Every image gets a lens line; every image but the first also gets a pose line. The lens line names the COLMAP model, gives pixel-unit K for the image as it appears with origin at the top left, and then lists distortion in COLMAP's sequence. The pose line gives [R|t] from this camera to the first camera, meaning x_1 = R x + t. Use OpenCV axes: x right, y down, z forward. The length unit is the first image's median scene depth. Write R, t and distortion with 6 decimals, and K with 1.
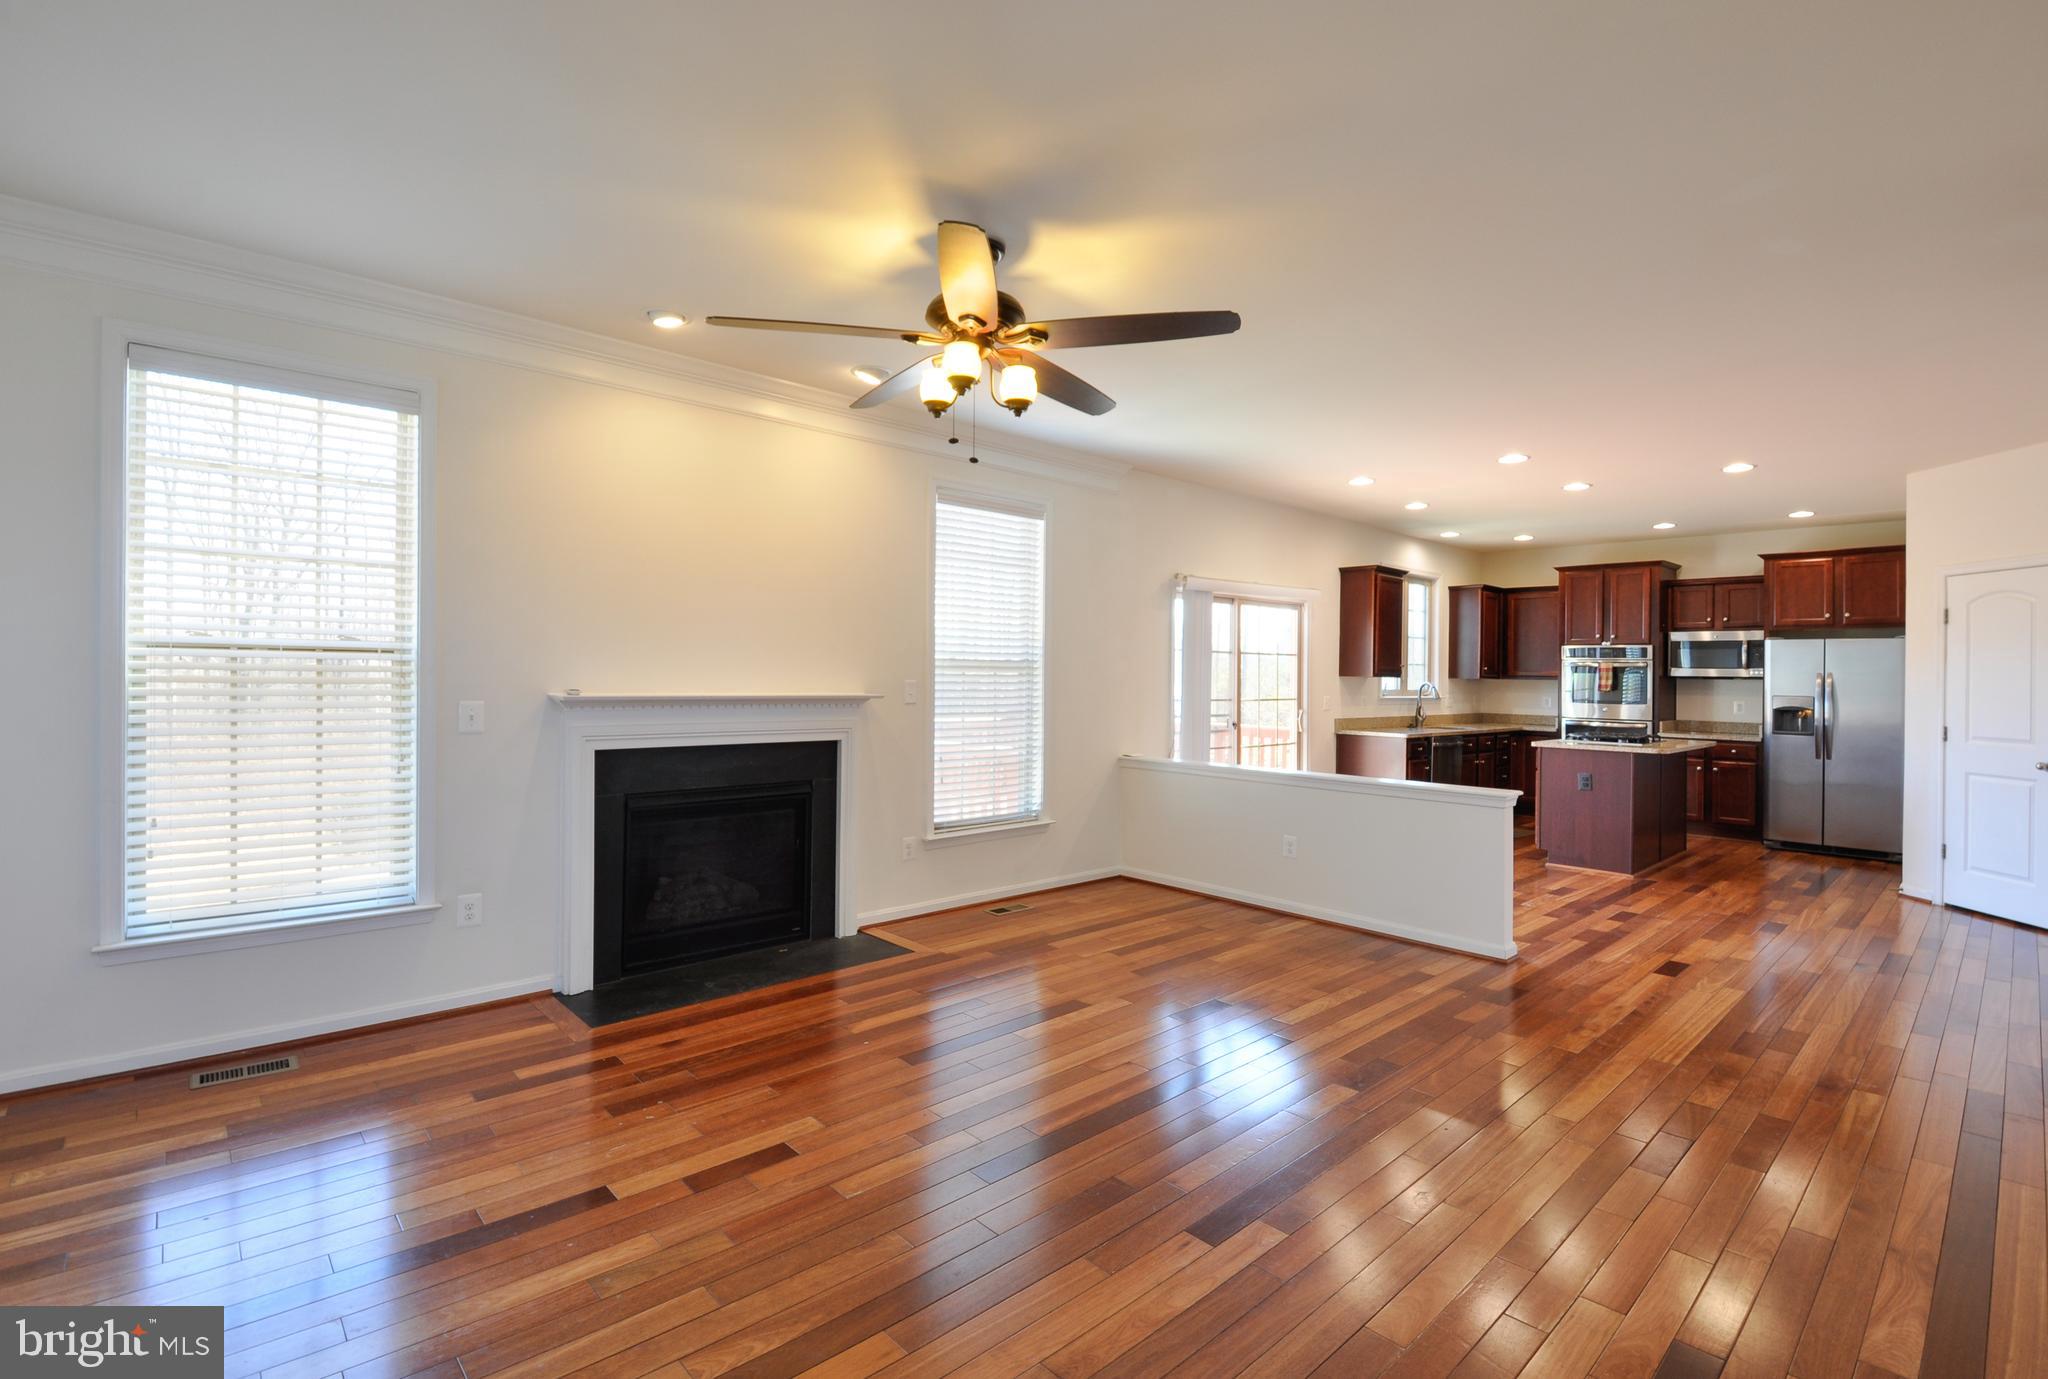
lens RADIAL K [[933.5, 0, 1016.6], [0, 933.5, 678.3], [0, 0, 1]] dist [-0.016098, -0.000489]
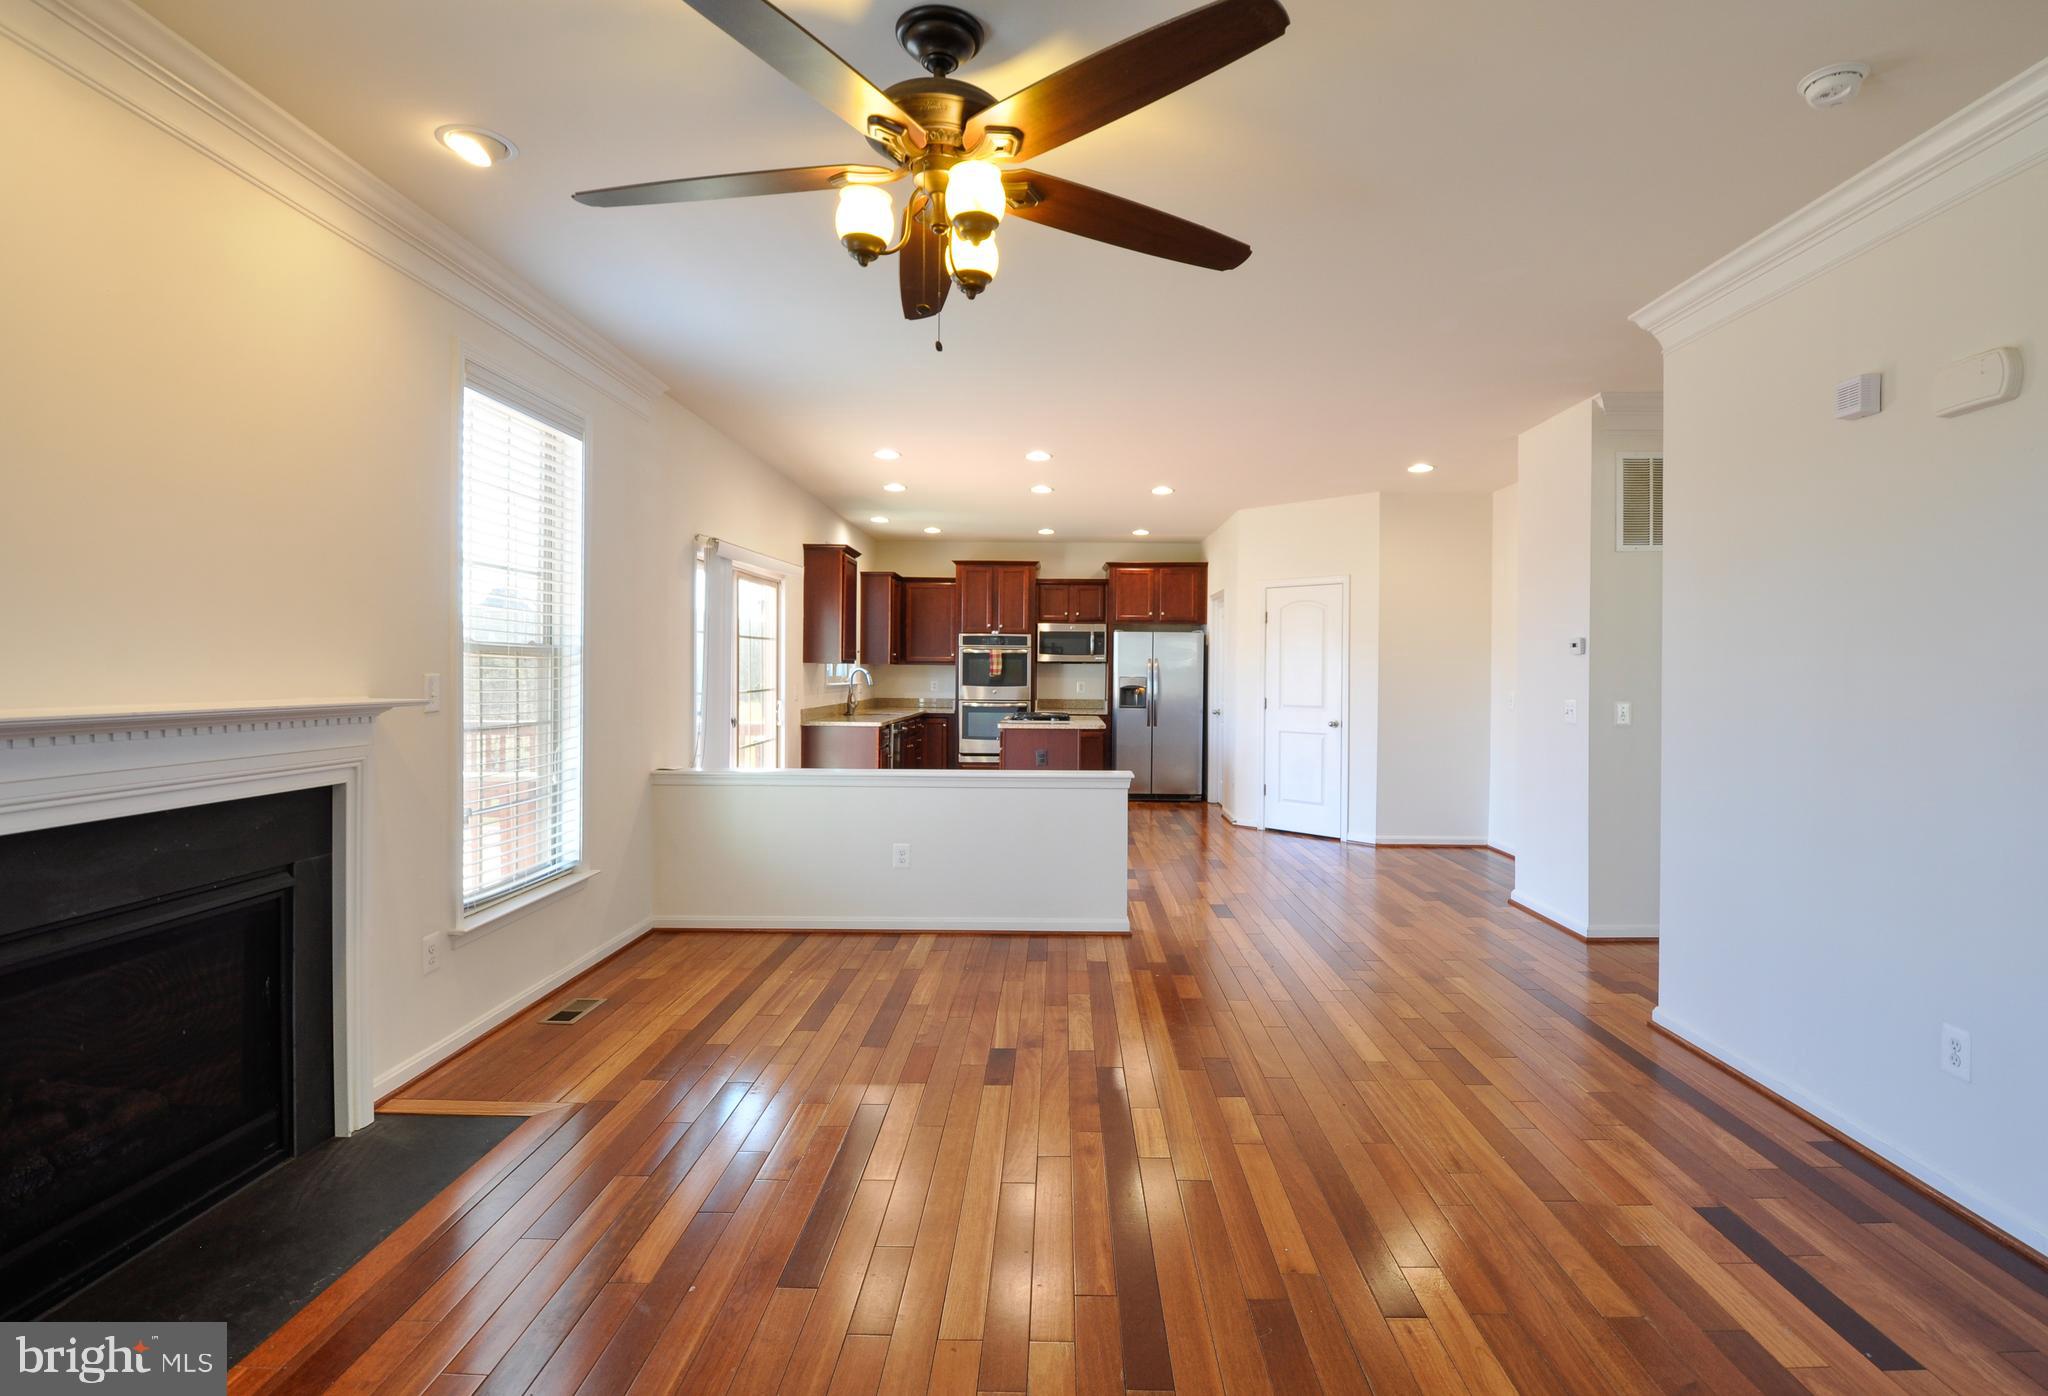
lens RADIAL K [[973.3, 0, 1047.2], [0, 973.3, 667.0], [0, 0, 1]] dist [-0.002673, -0.000393]
pose [[0.681549, -0.007444, 0.731735, -0.199850], [0.004821, 0.999972, 0.005683, -0.002627], [-0.731757, -0.000346, 0.681566, 0.183894]]
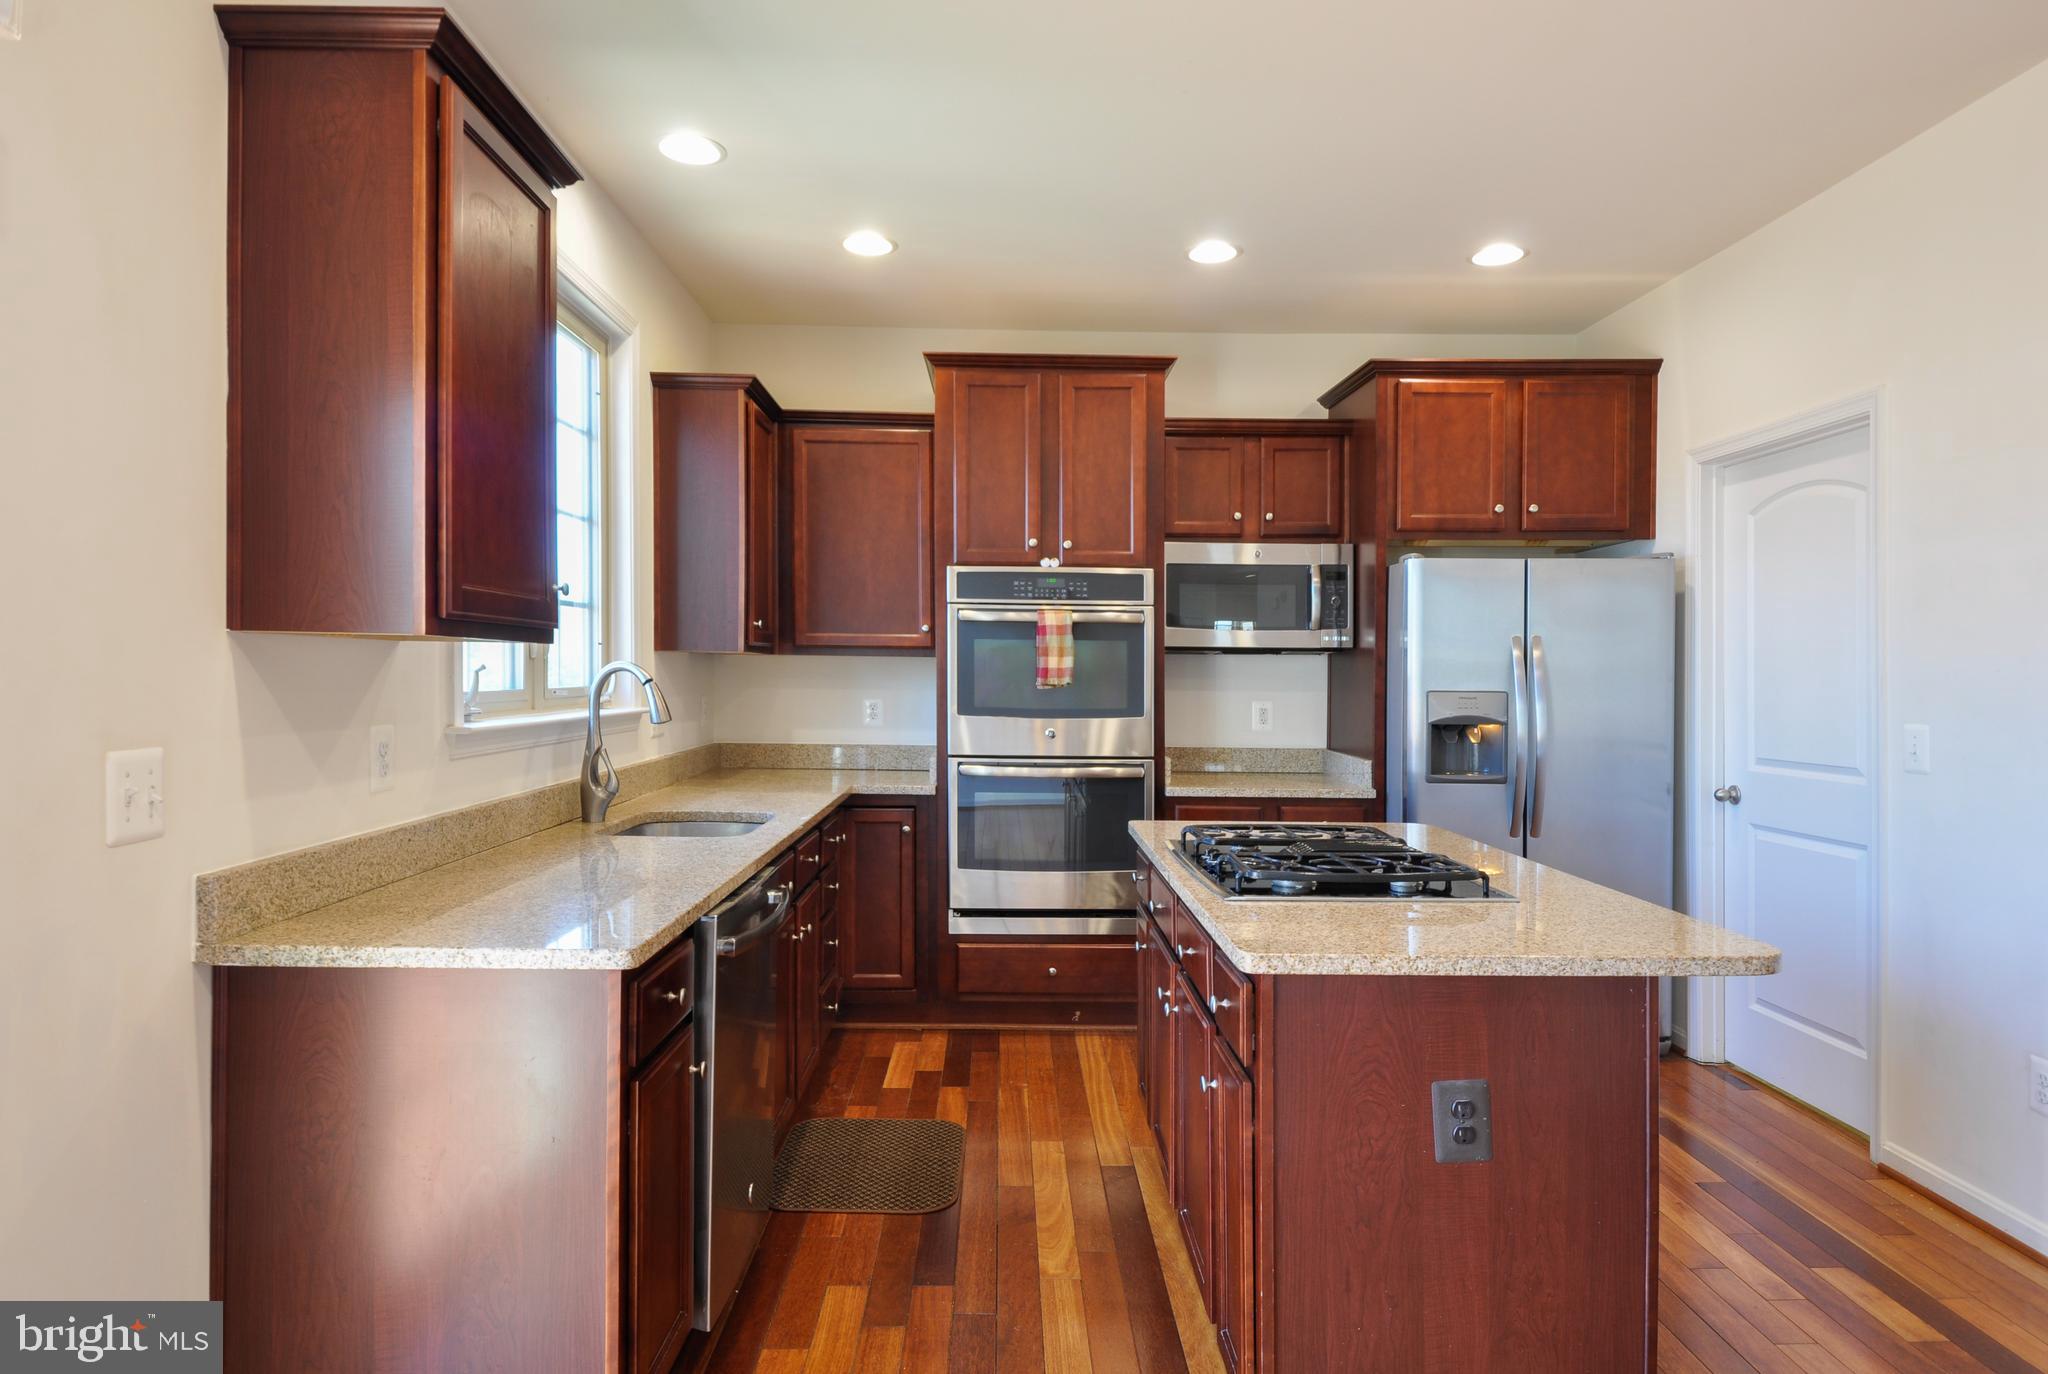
lens RADIAL K [[1184.1, 0, 1020.1], [0, 1184.1, 665.8], [0, 0, 1]] dist [0.051439, -0.001251]
pose [[0.658937, -0.005169, 0.752181, 0.291908], [0.003193, 0.999987, 0.004075, 0.004295], [-0.752192, -0.000283, 0.658944, 0.783082]]
